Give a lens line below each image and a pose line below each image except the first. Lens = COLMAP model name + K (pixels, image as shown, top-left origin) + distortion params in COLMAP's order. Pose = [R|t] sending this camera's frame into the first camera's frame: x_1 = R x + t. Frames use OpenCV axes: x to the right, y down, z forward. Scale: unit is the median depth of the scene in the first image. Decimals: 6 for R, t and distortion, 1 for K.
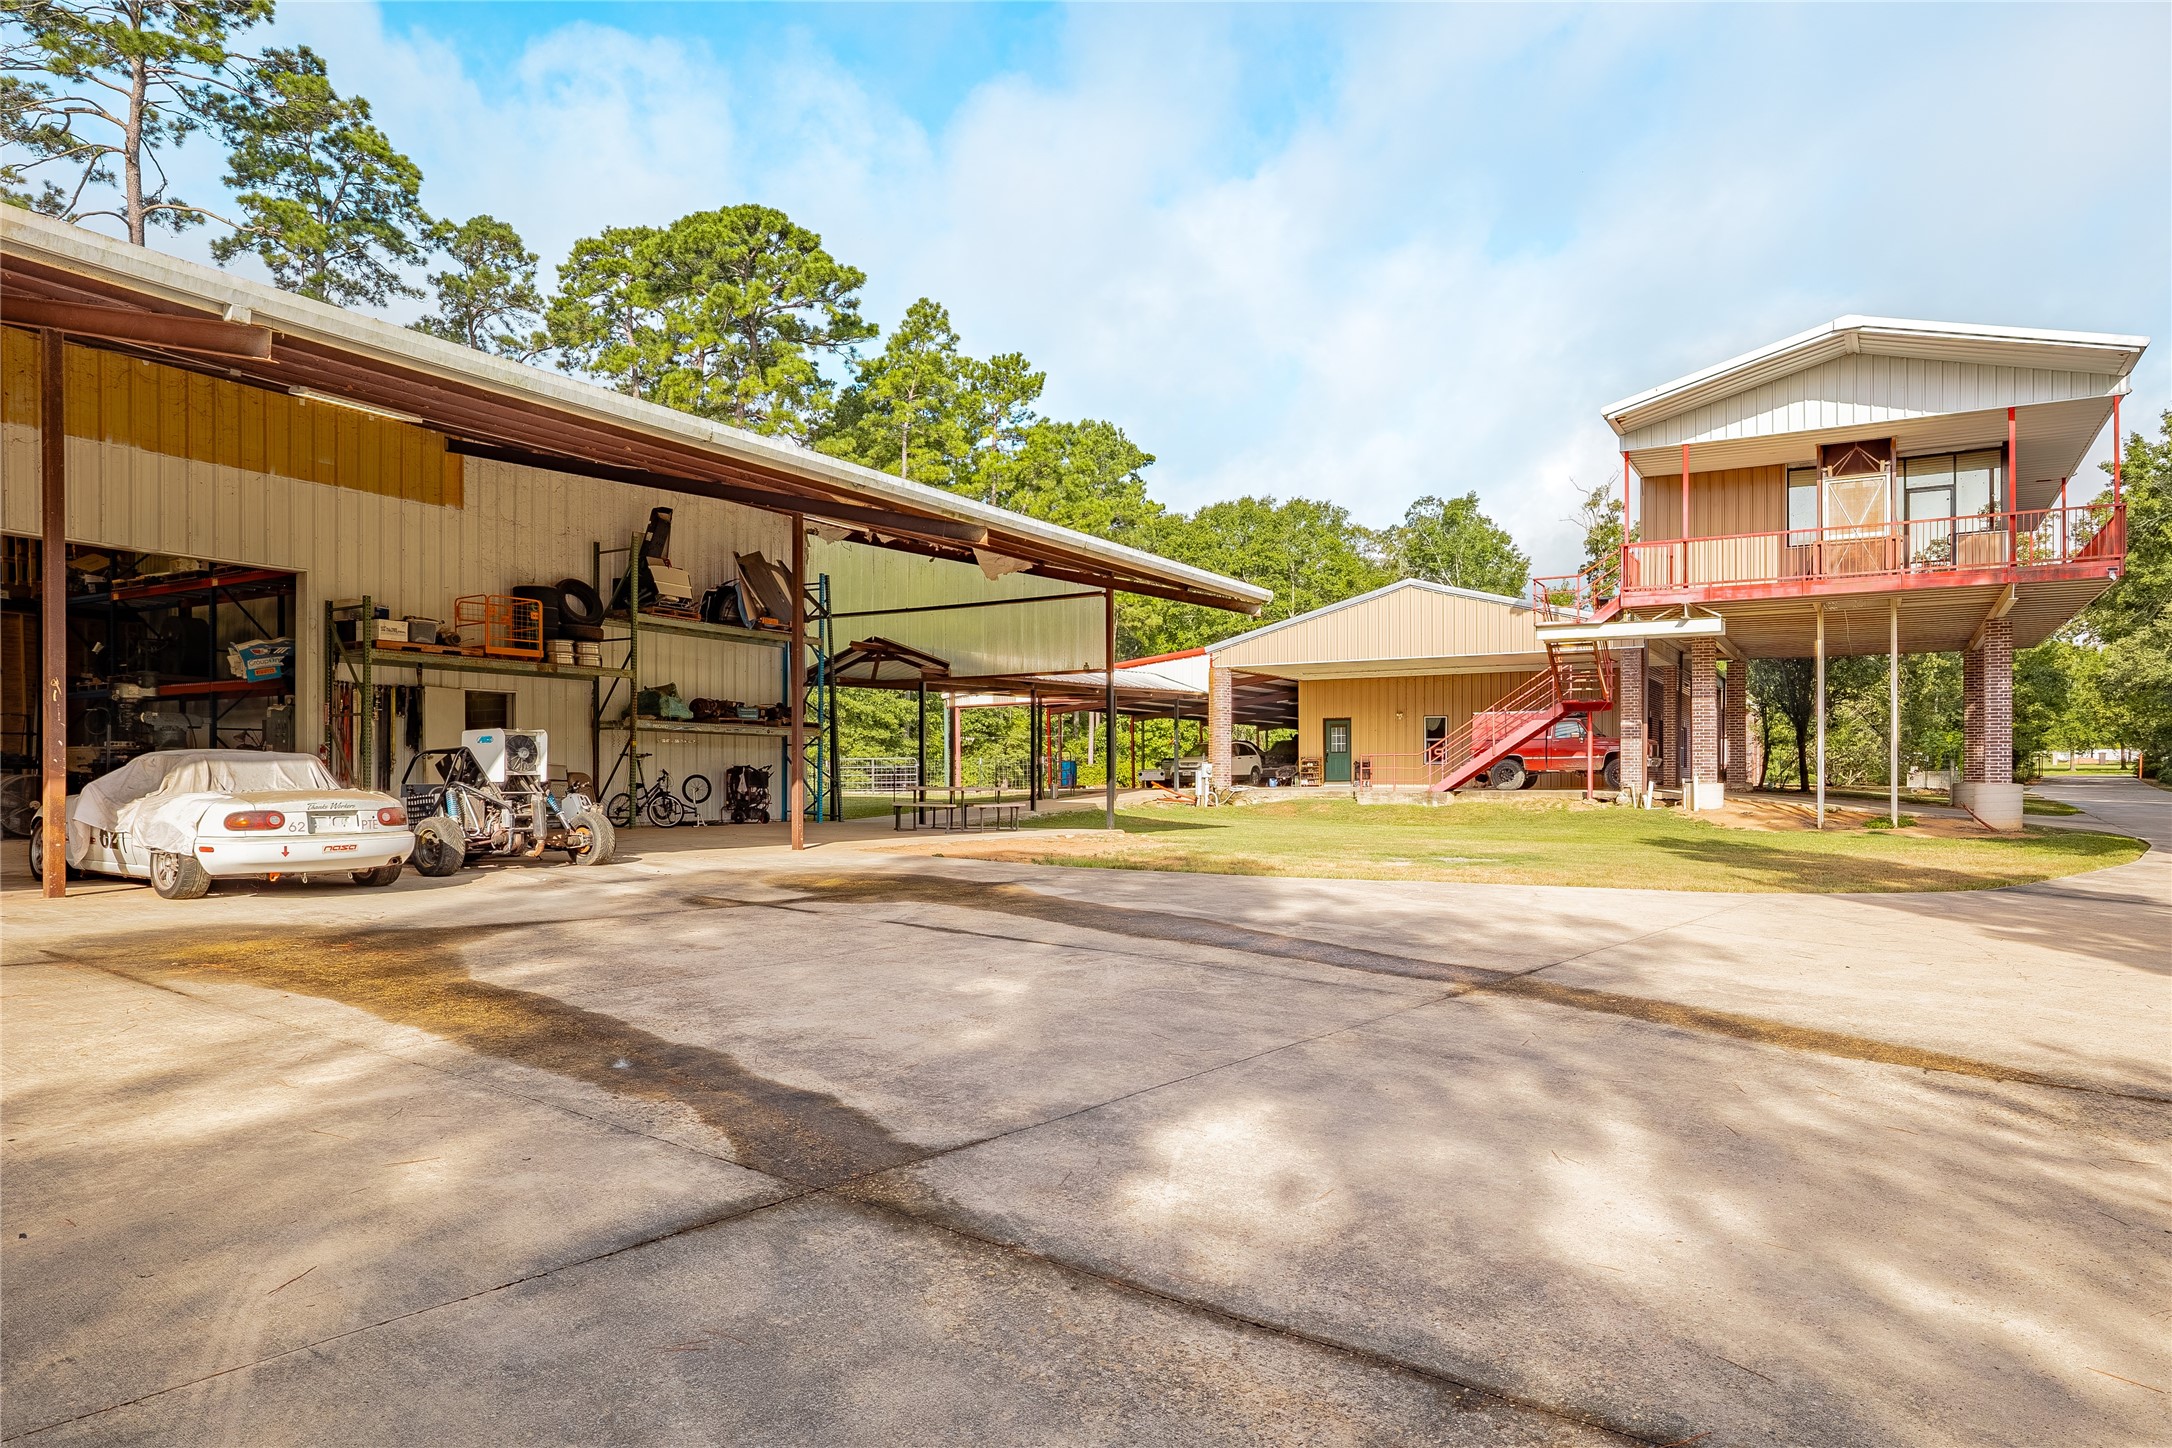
lens RADIAL K [[1236.1, 0, 1070.5], [0, 1236.1, 781.6], [0, 0, 1]] dist [-0.014716, 0.020472]
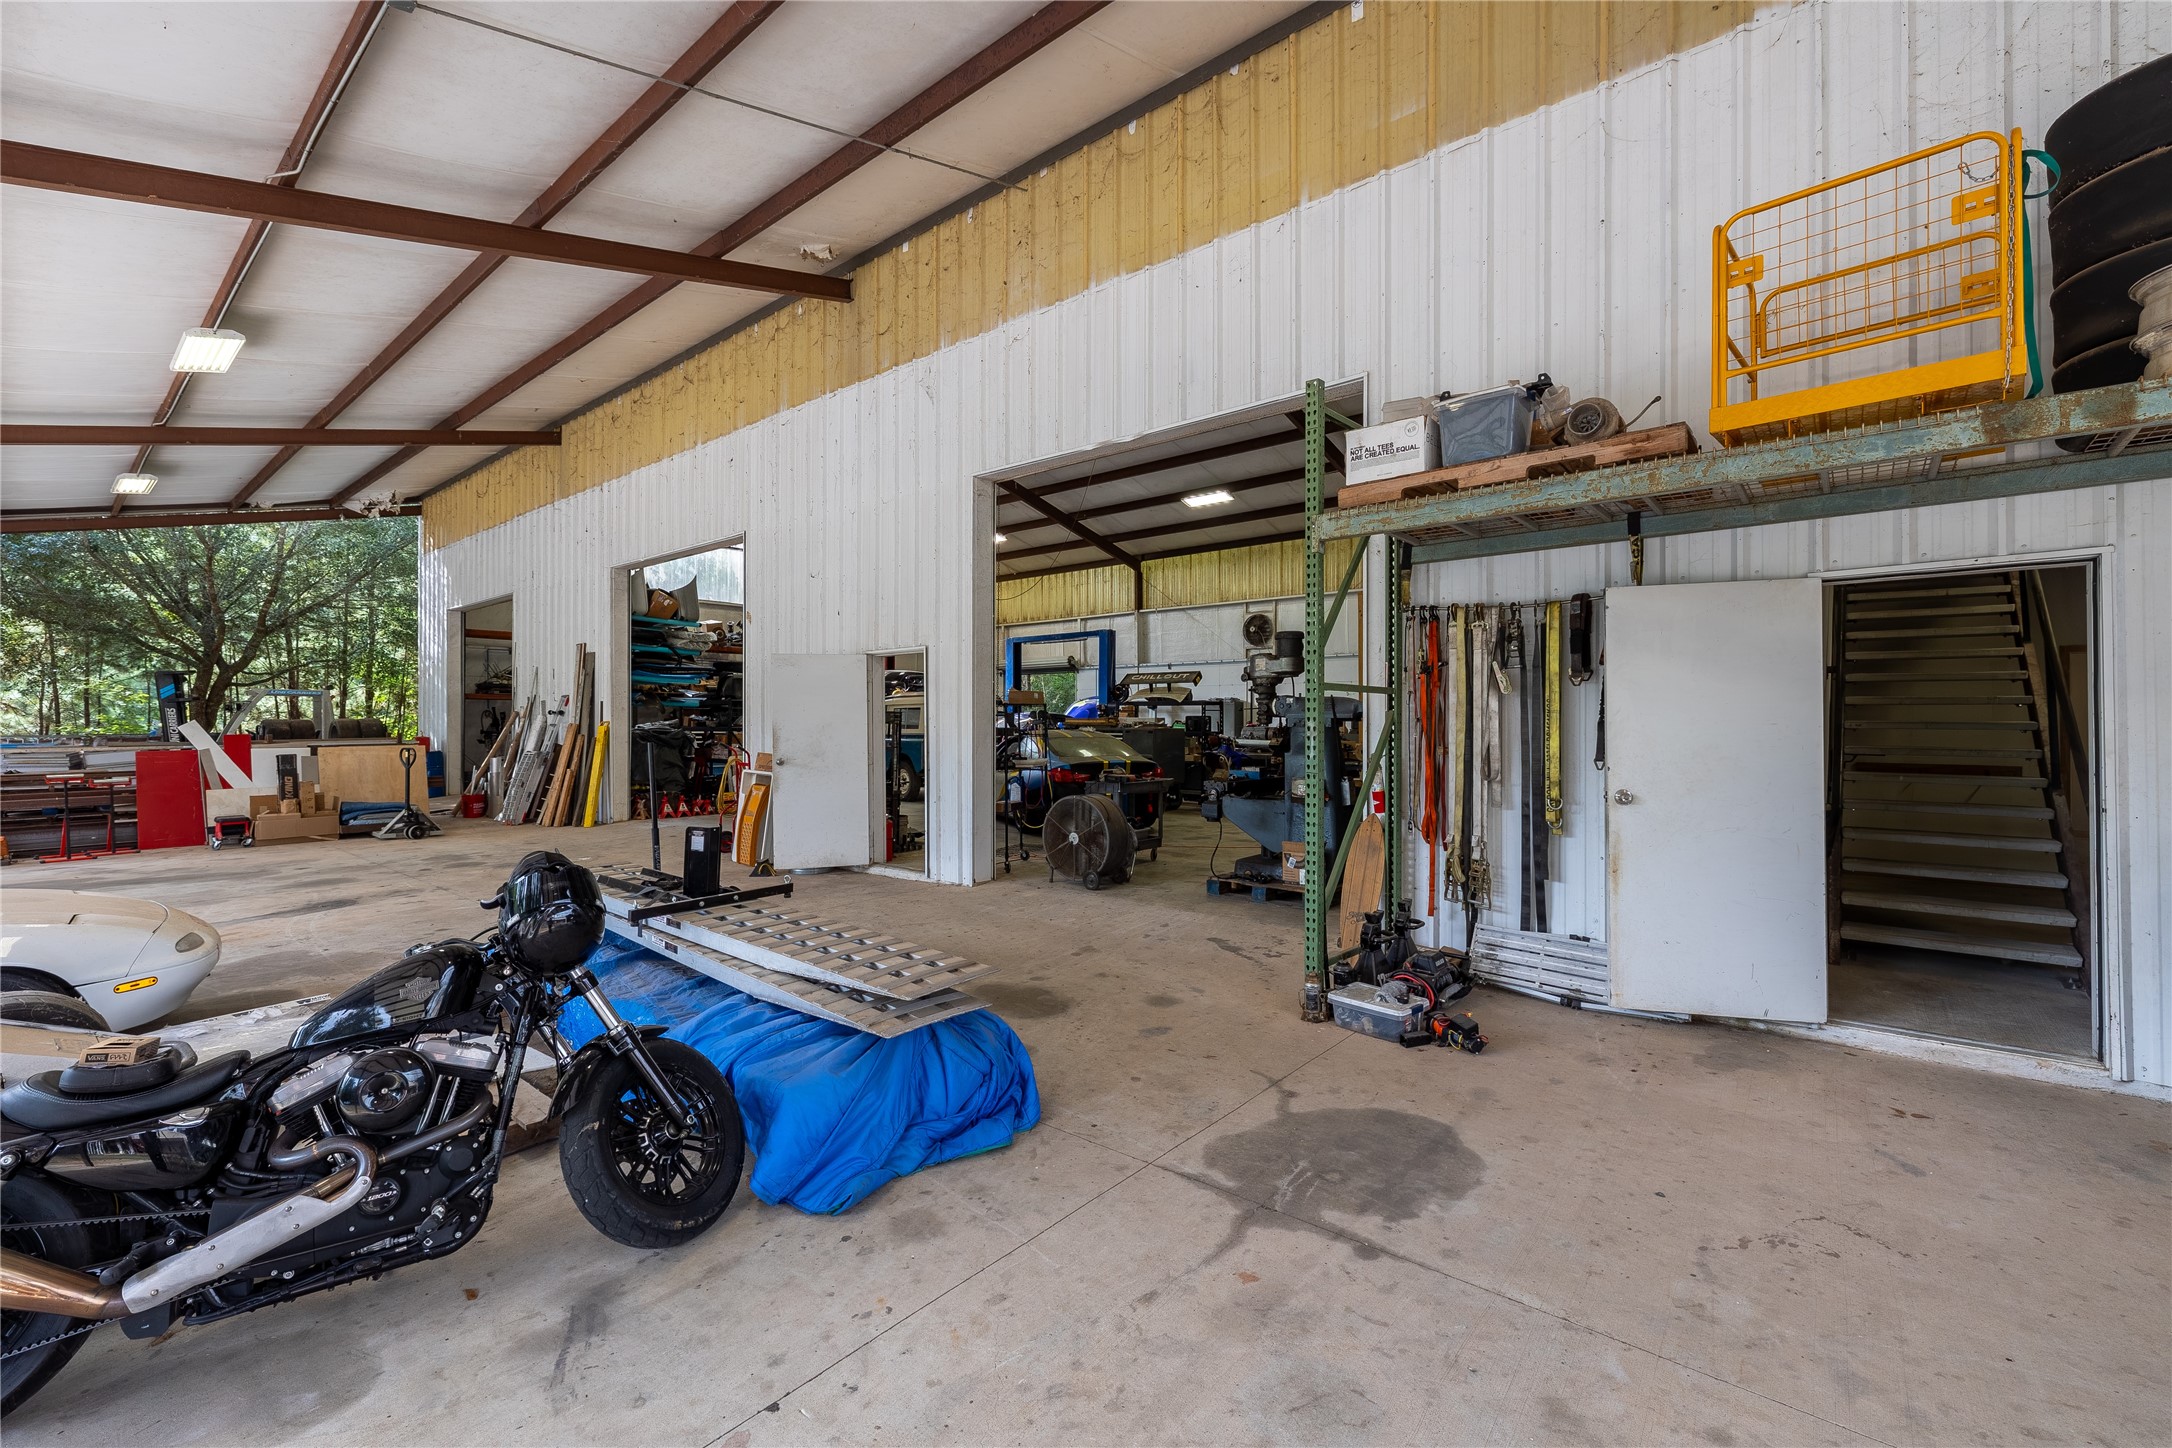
lens RADIAL K [[932.7, 0, 1088.1], [0, 932.7, 724.2], [0, 0, 1]] dist [-0.025374, 0.003239]
pose [[-0.169627, -0.000563, -0.985508, -0.194662], [-0.008225, 0.999966, 0.000844, -0.030806], [0.985474, 0.008249, -0.169626, 0.694040]]
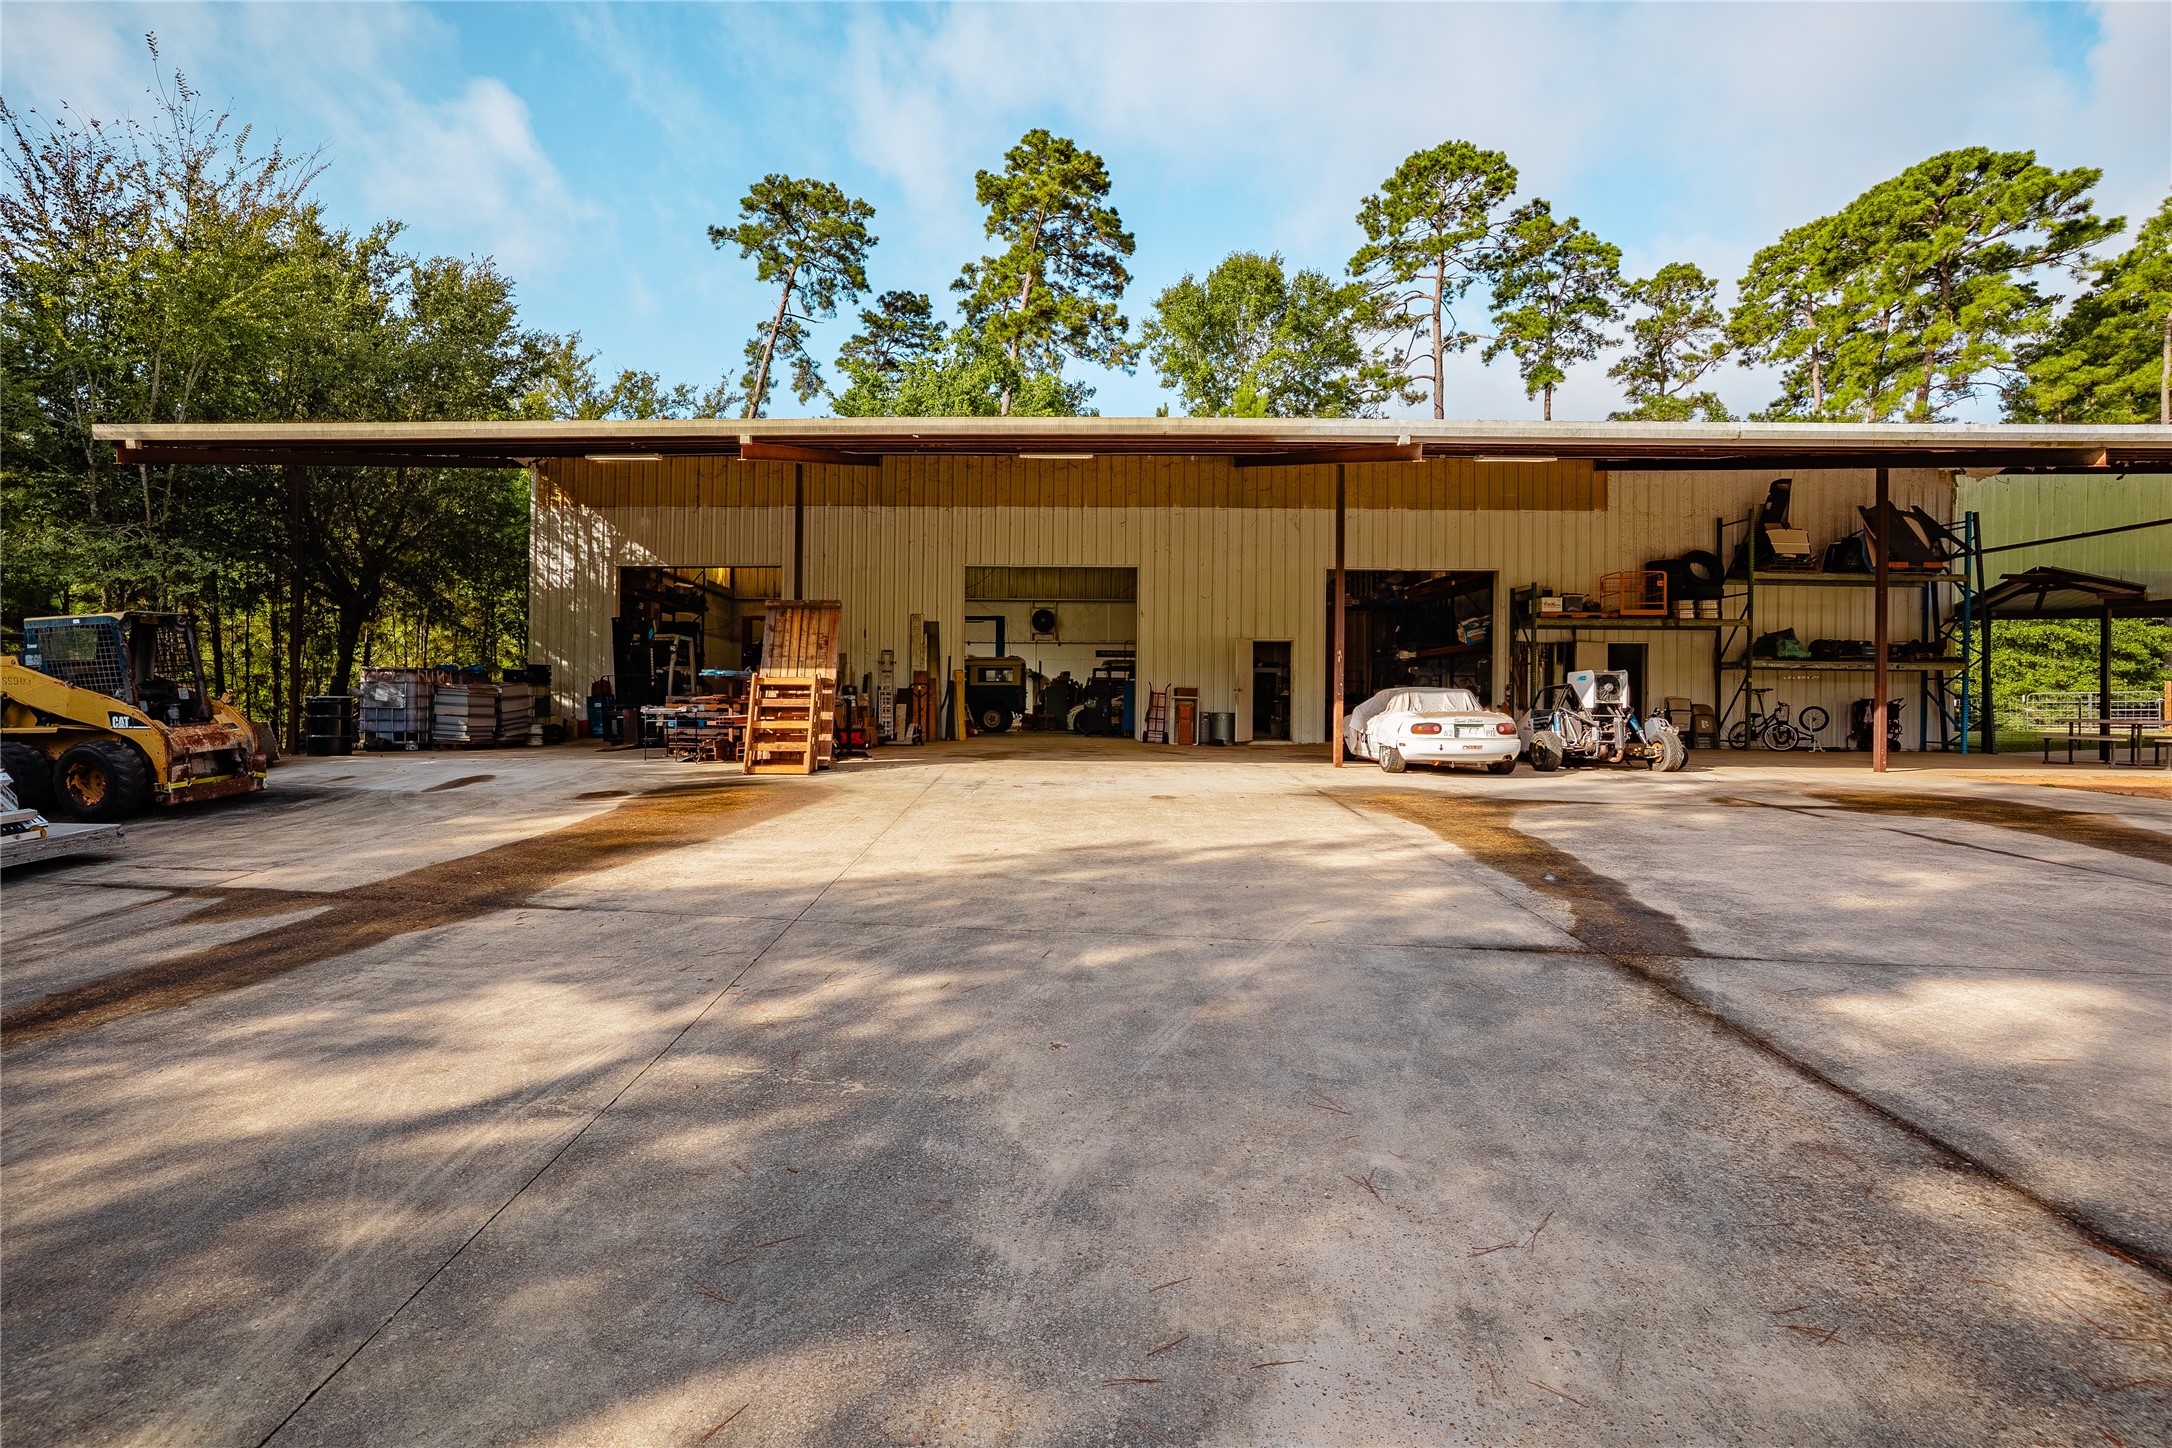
lens RADIAL K [[932.7, 0, 1074.7], [0, 932.7, 717.1], [0, 0, 1]] dist [-0.025374, 0.003239]
pose [[0.521841, 0.013403, -0.852937, 0.058347], [-0.010637, 0.999901, 0.009205, 0.003161], [0.852976, 0.004270, 0.521932, -0.025582]]
